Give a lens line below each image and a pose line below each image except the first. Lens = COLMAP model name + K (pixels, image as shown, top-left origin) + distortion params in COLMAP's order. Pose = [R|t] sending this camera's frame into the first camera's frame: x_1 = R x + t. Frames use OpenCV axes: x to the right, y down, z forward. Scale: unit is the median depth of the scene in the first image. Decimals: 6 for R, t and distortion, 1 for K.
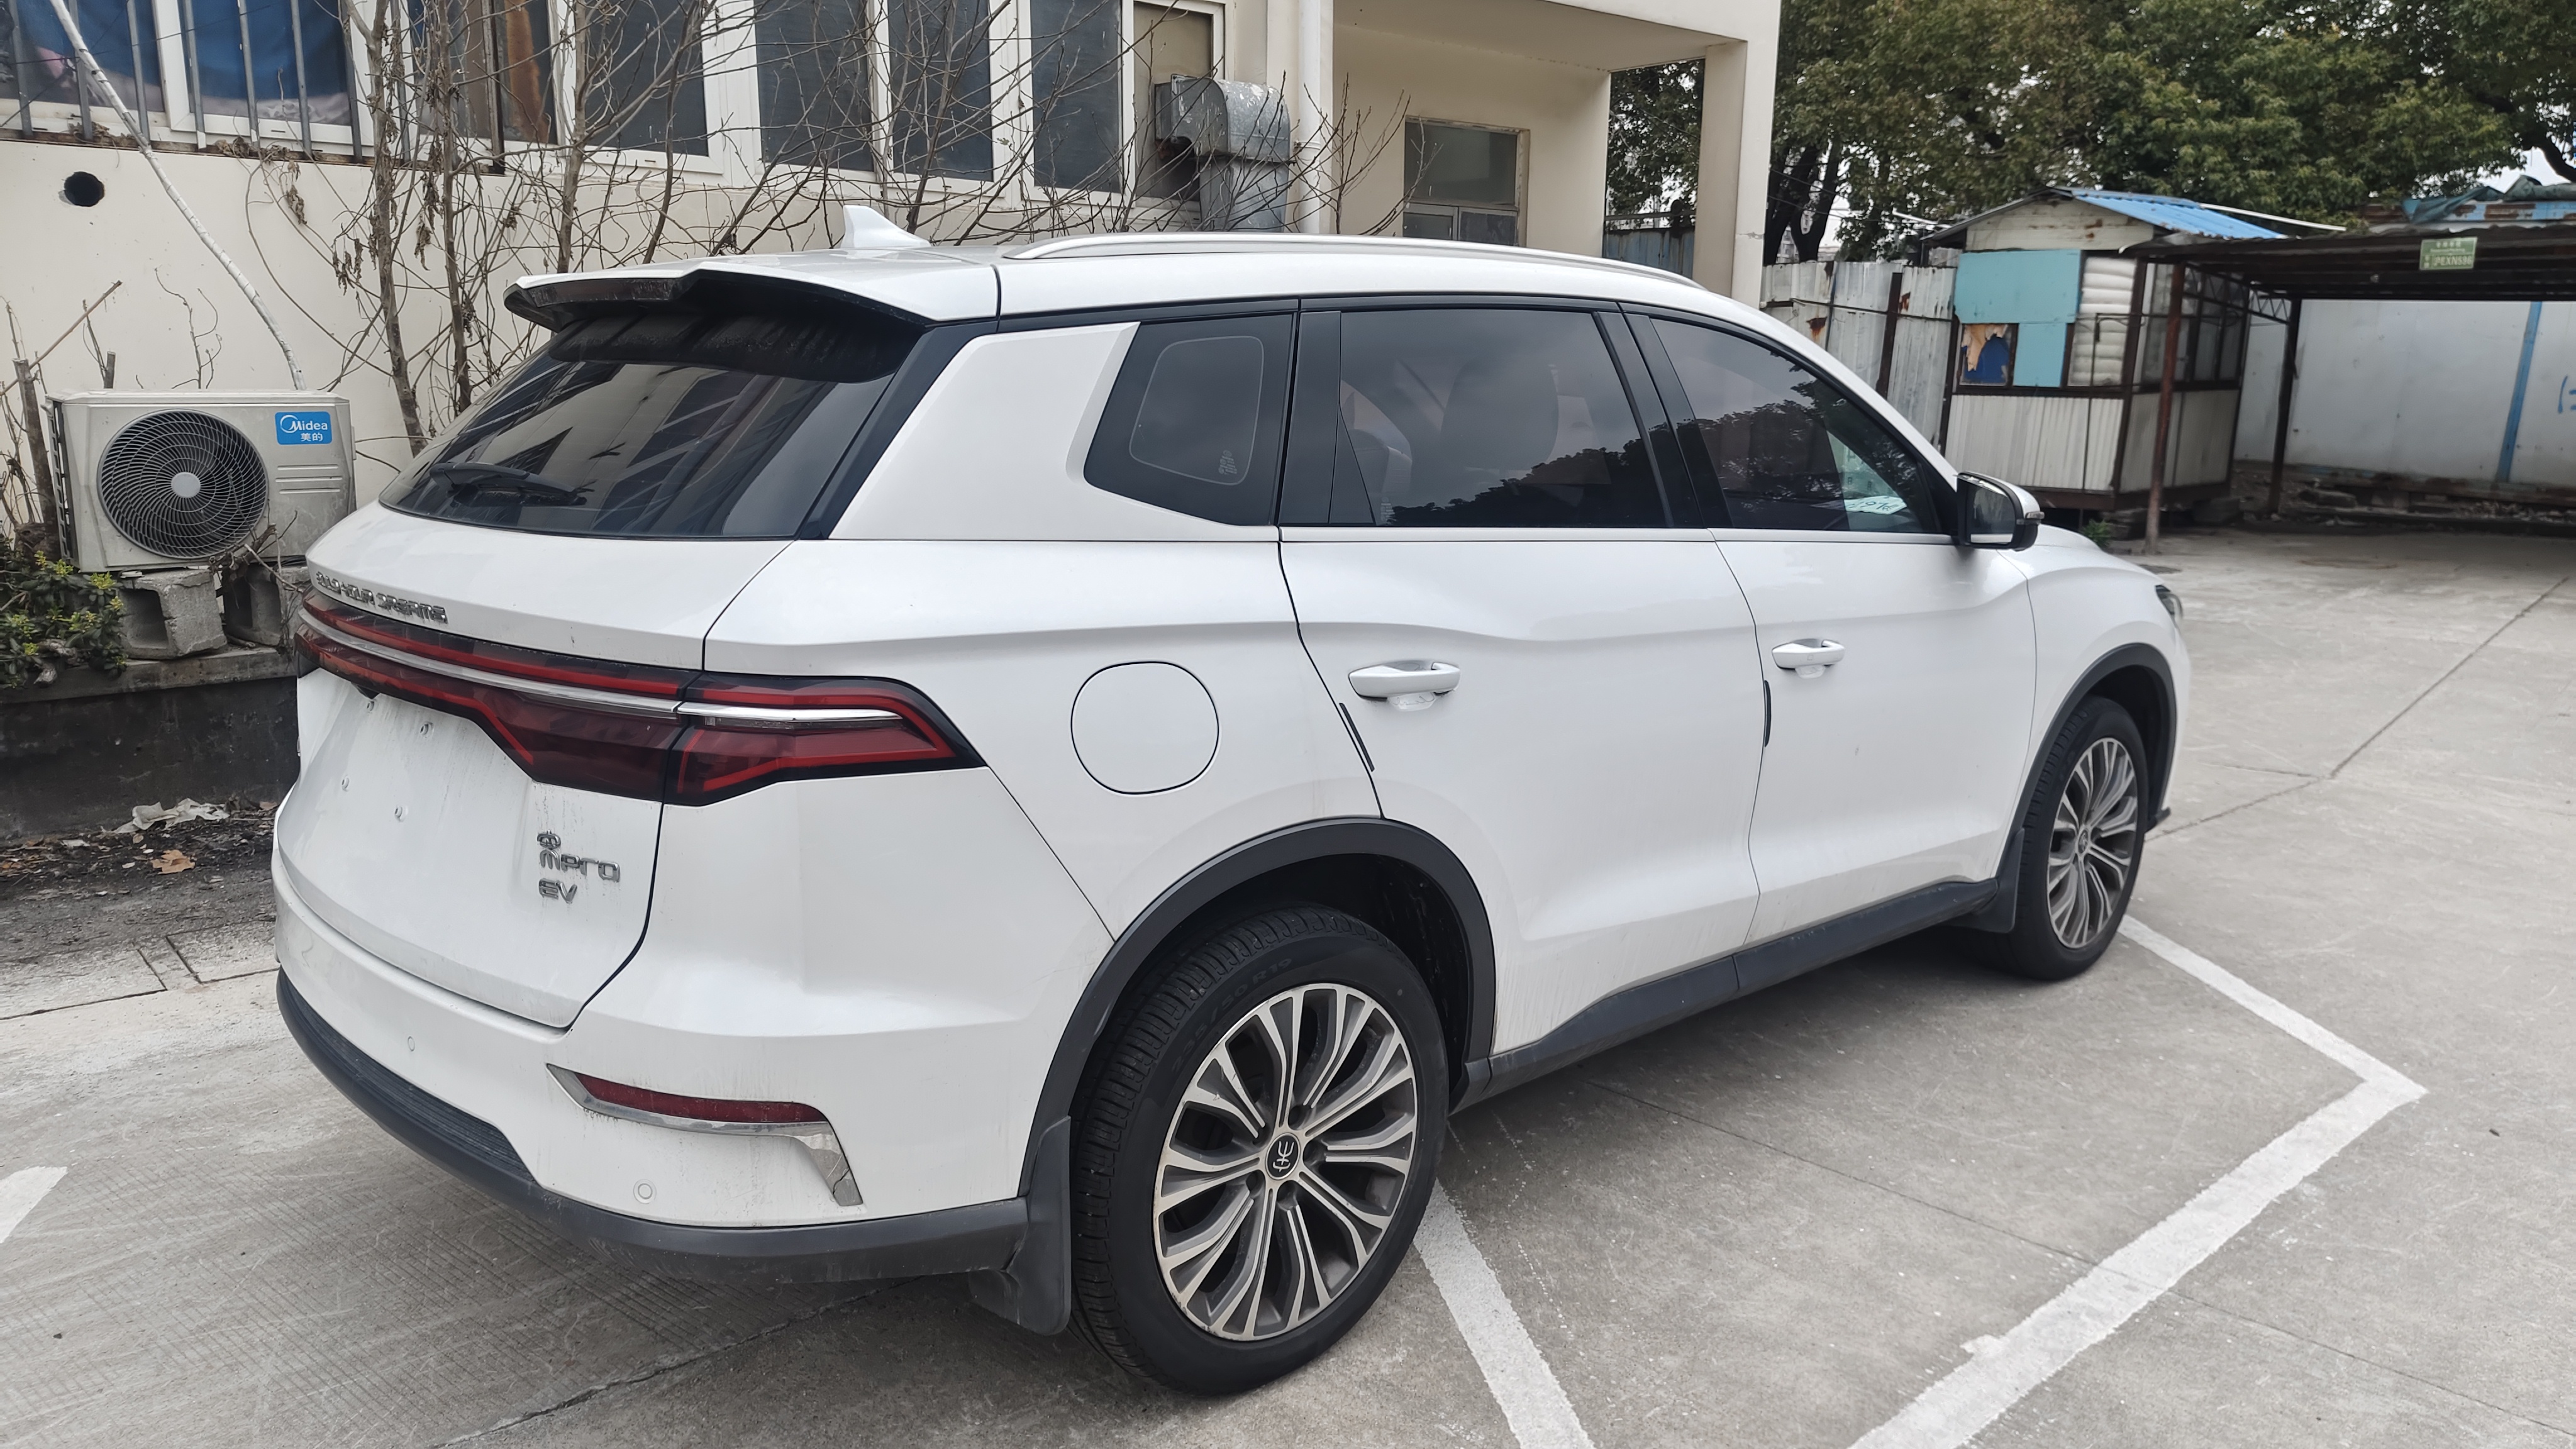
lens RADIAL K [[1769.5, 0, 1288.7], [0, 1769.5, 667.8], [0, 0, 1]] dist [0.101576, -0.146887]
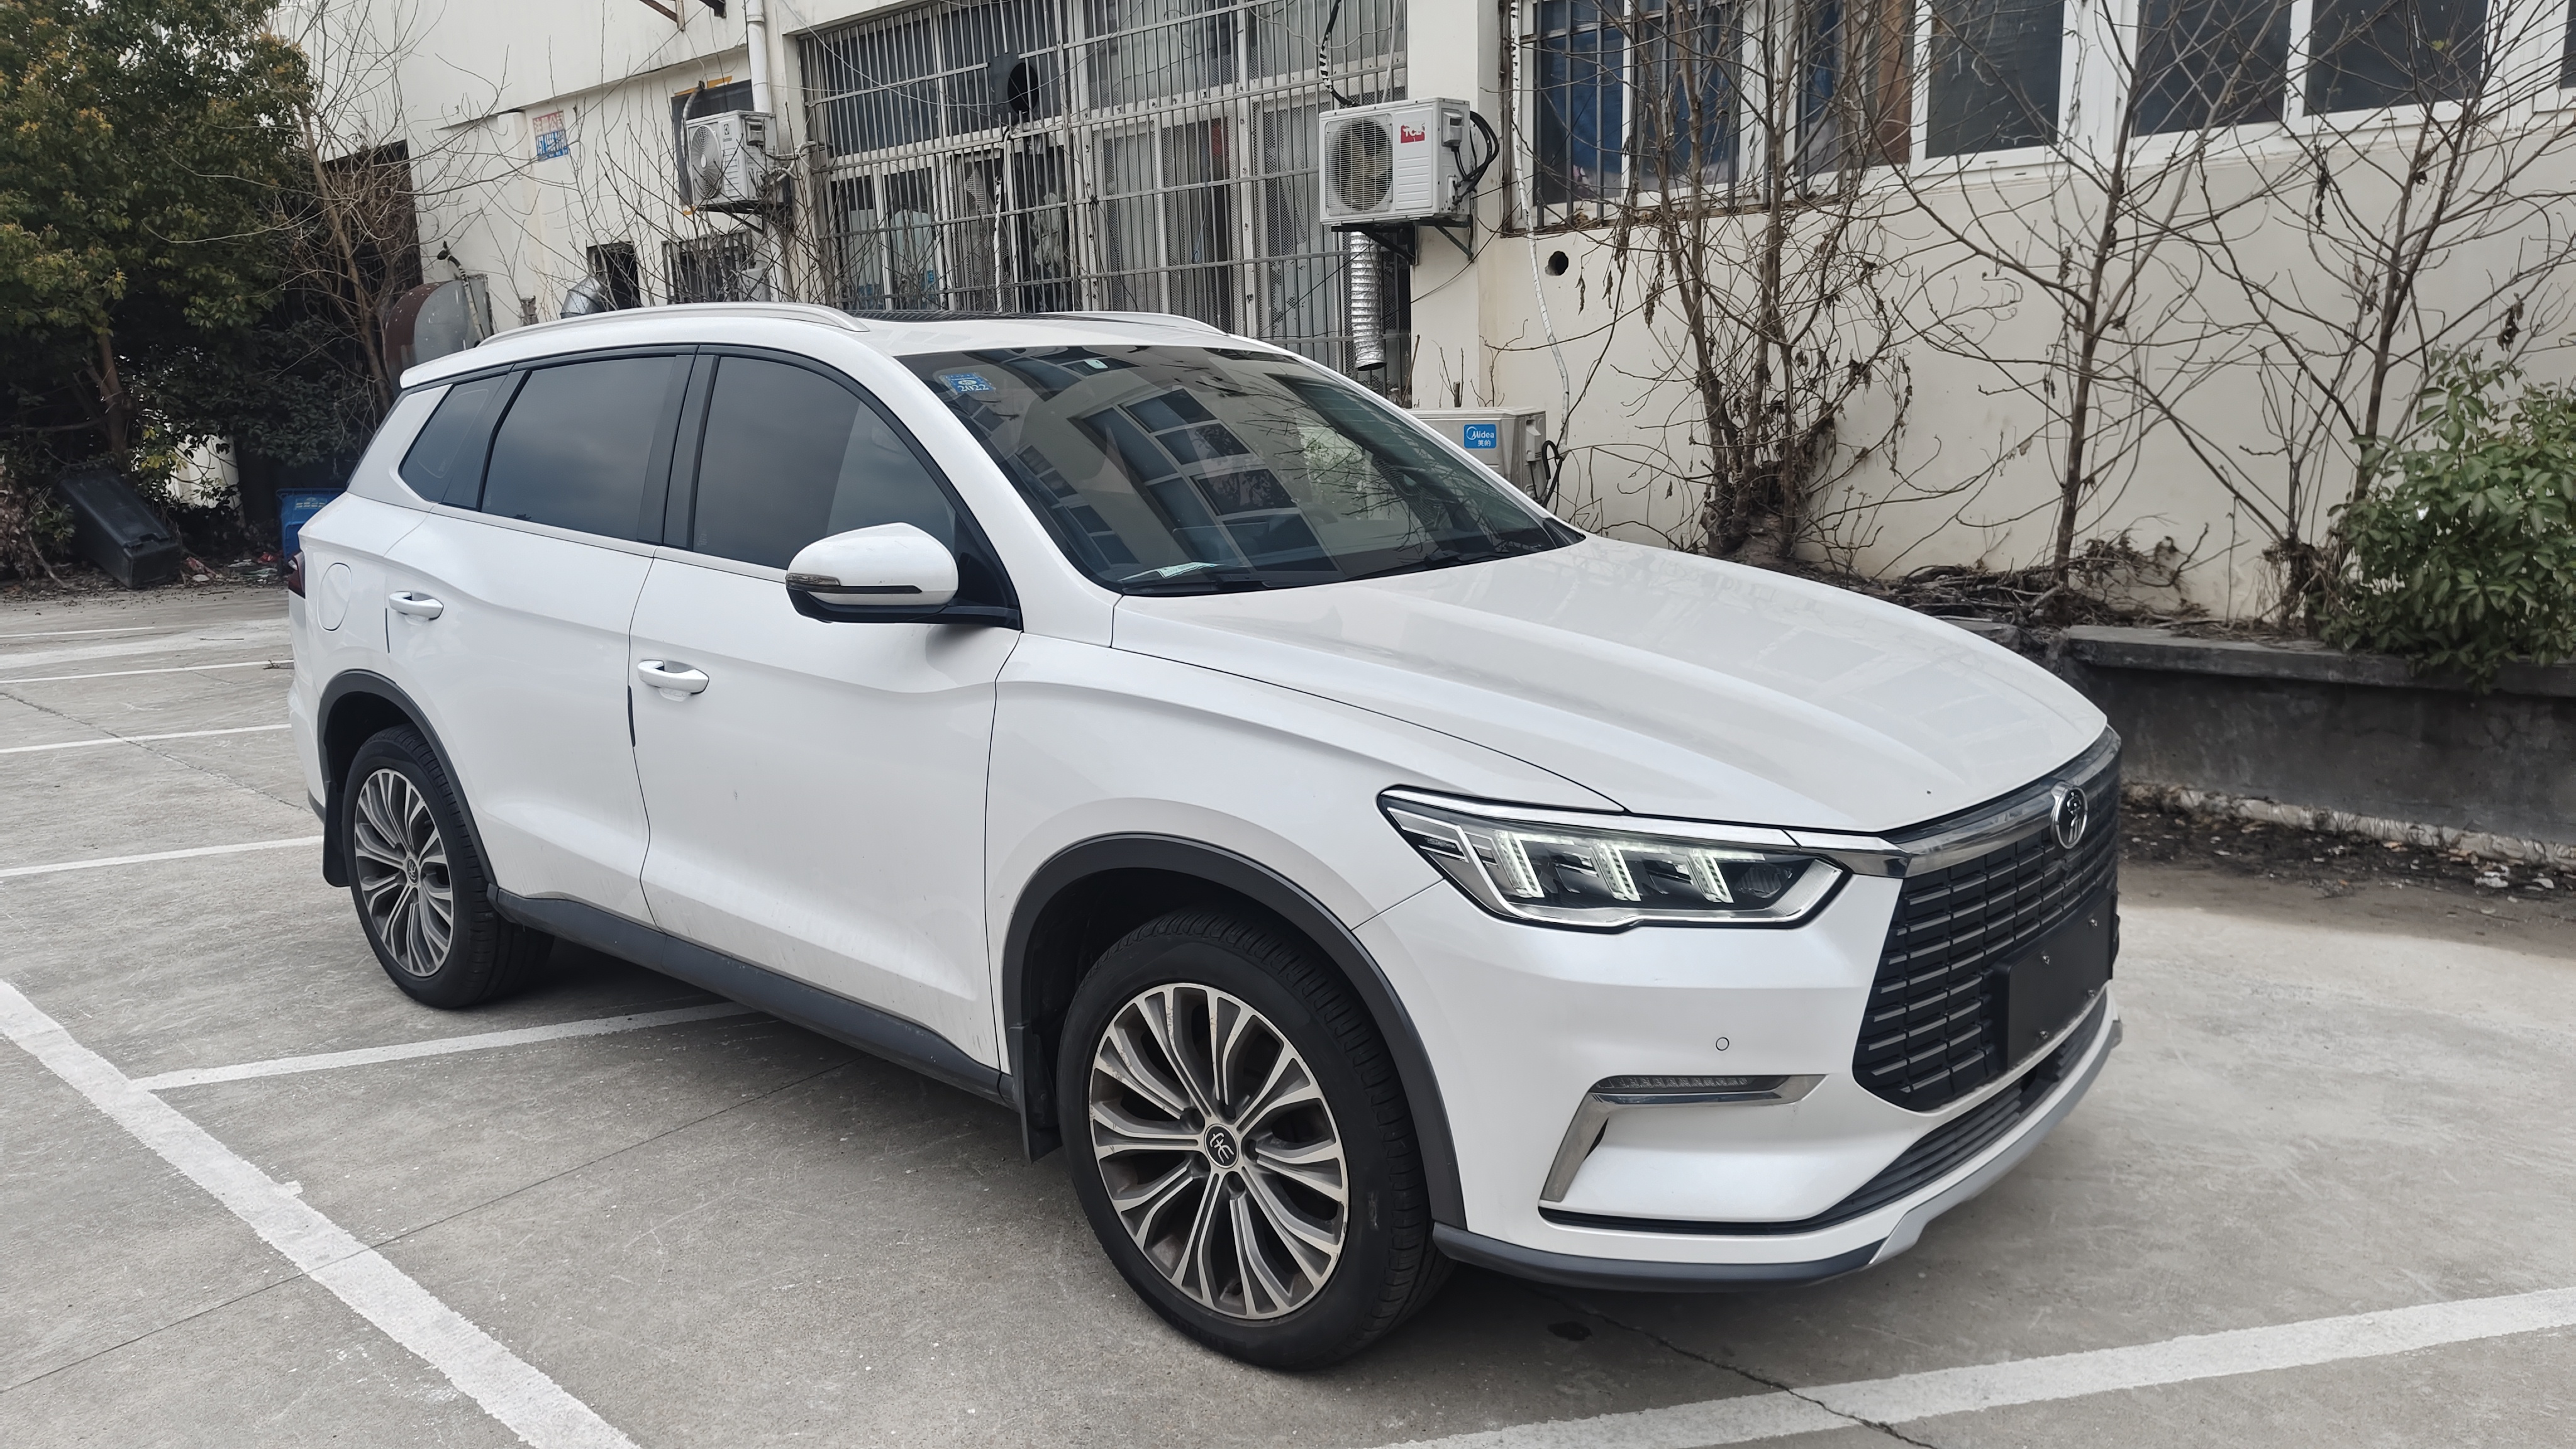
lens RADIAL K [[1769.5, 0, 1288.7], [0, 1769.5, 667.8], [0, 0, 1]] dist [0.101576, -0.146887]
pose [[0.118744, 0.144286, -0.982386, 0.570391], [-0.138516, 0.982118, 0.127504, -0.082157], [0.983216, 0.120936, 0.136606, 0.508086]]
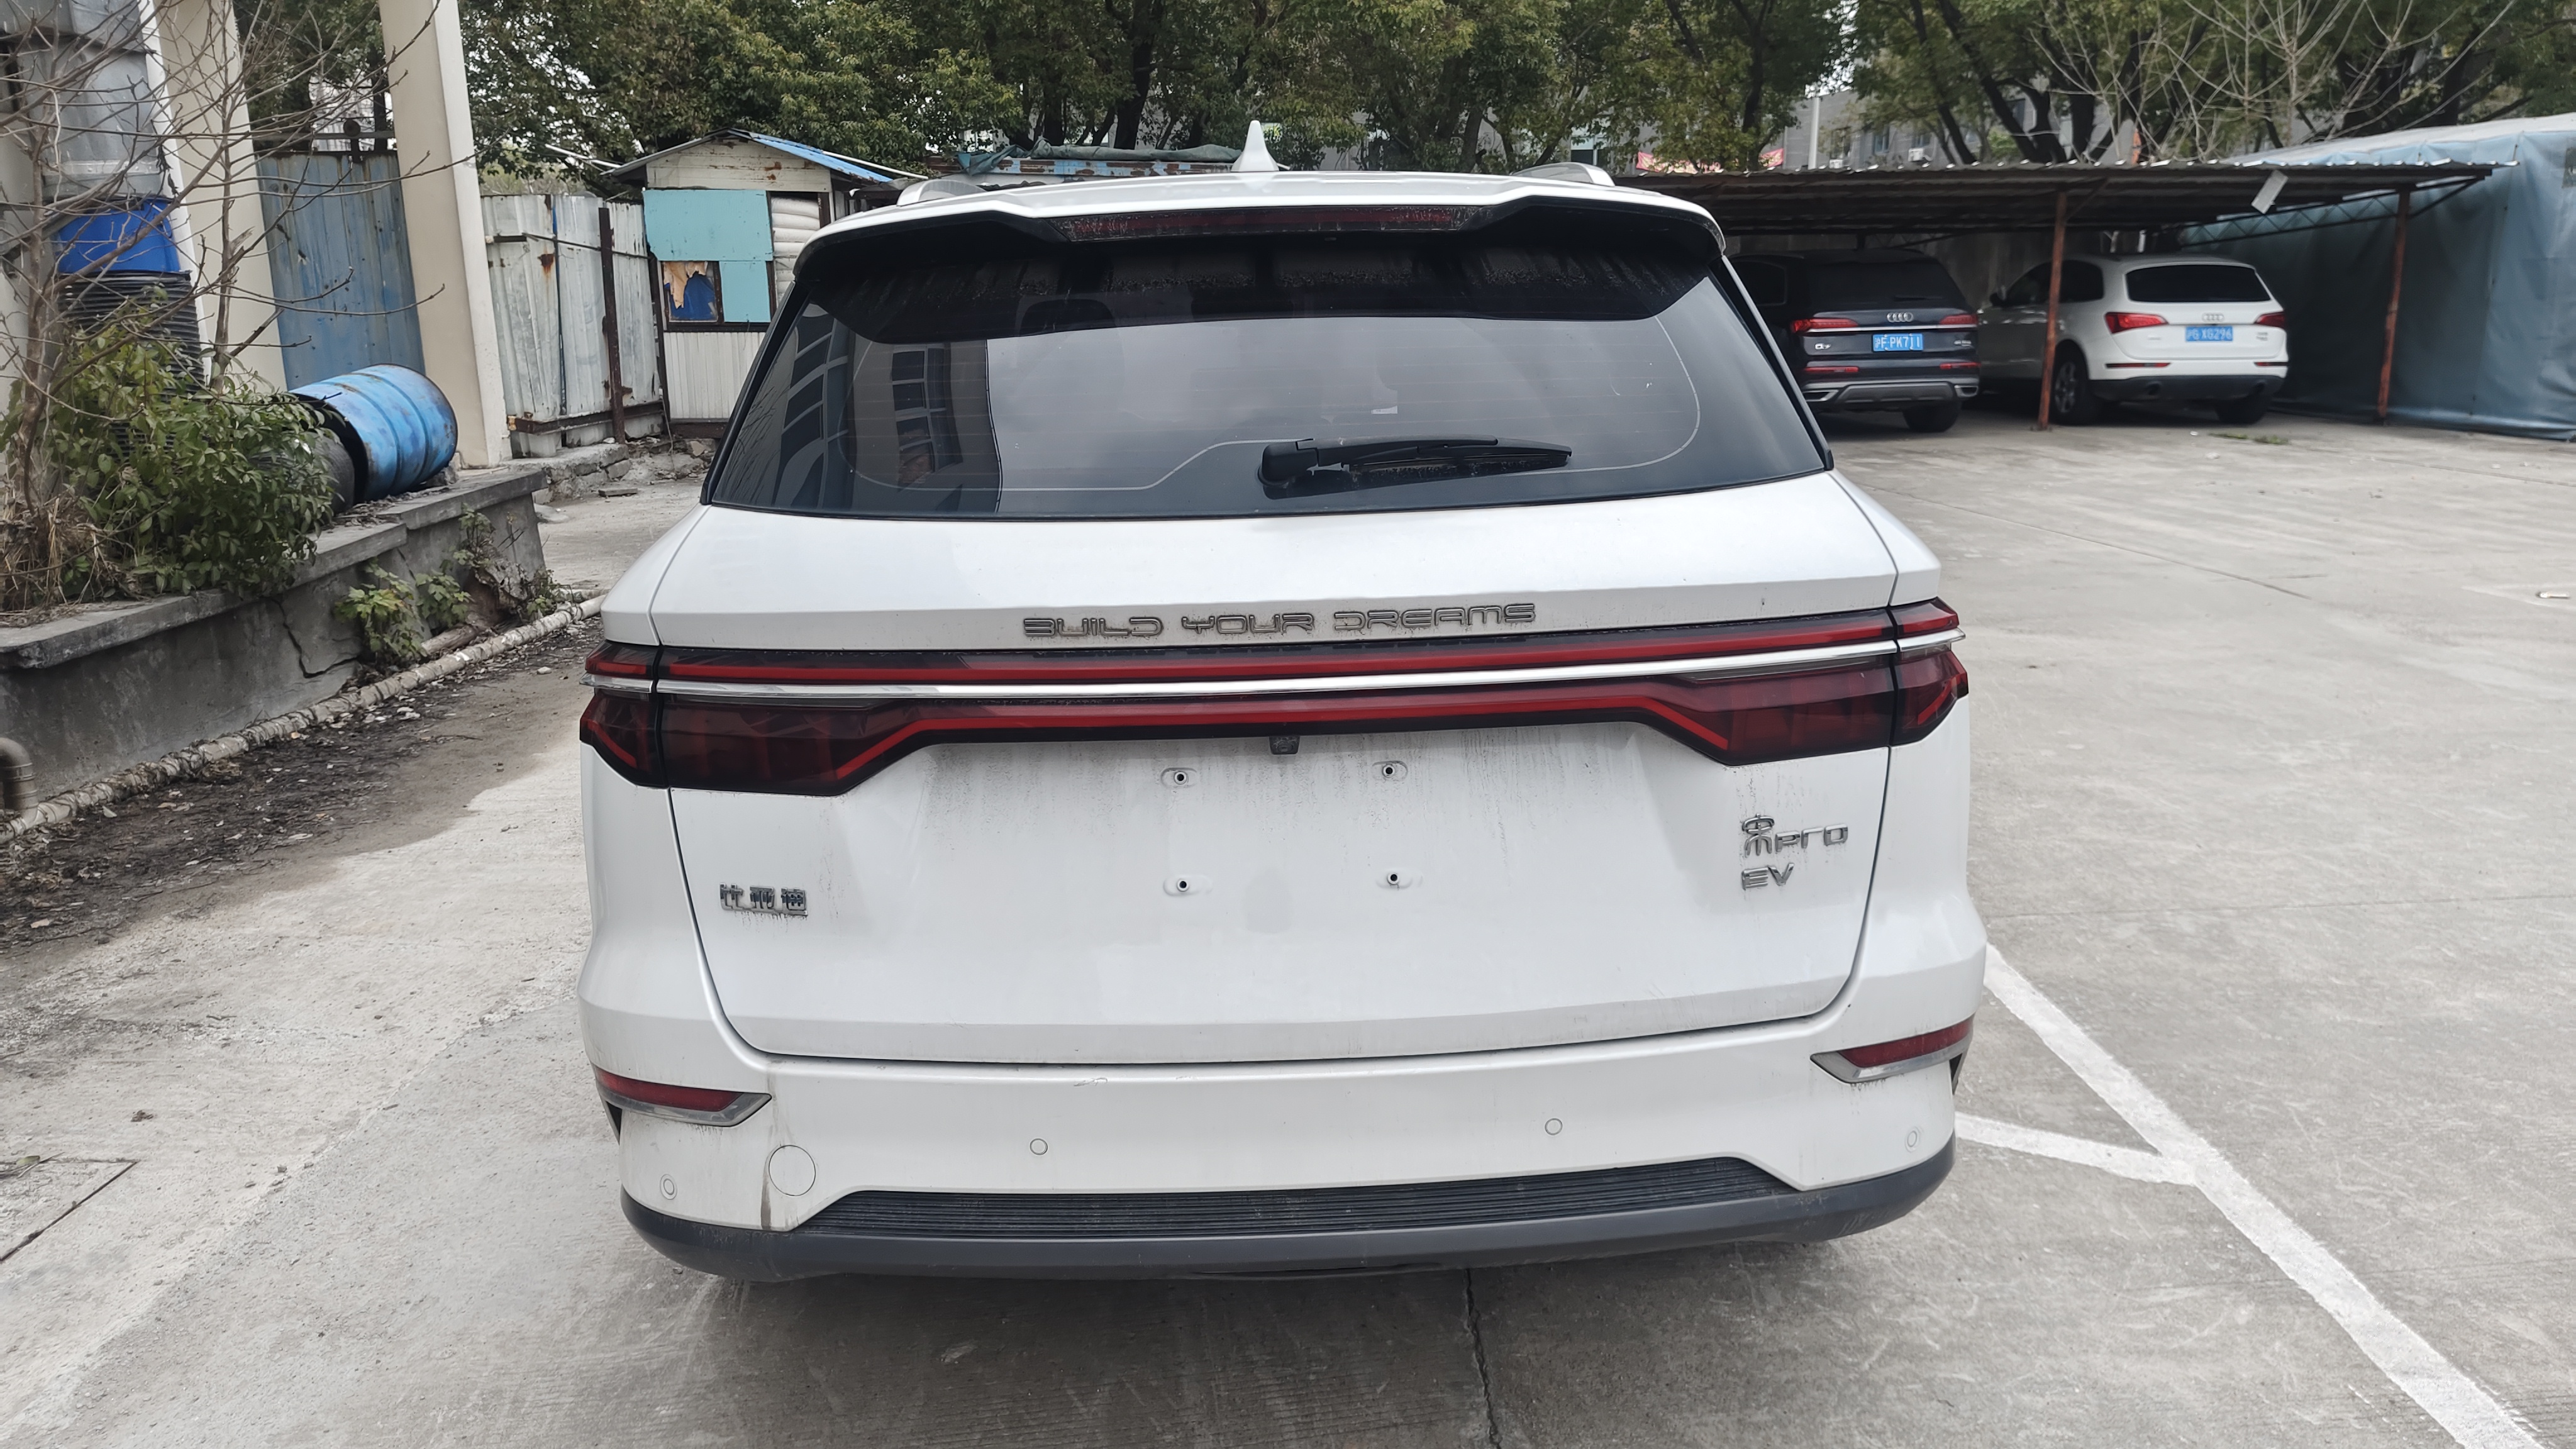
lens RADIAL K [[1769.5, 0, 1288.7], [0, 1769.5, 667.8], [0, 0, 1]] dist [0.101576, -0.146887]
pose [[0.661680, -0.175220, 0.729025, -0.329342], [0.151262, 0.983514, 0.099097, -0.029591], [-0.734370, 0.044703, 0.677276, 0.149862]]
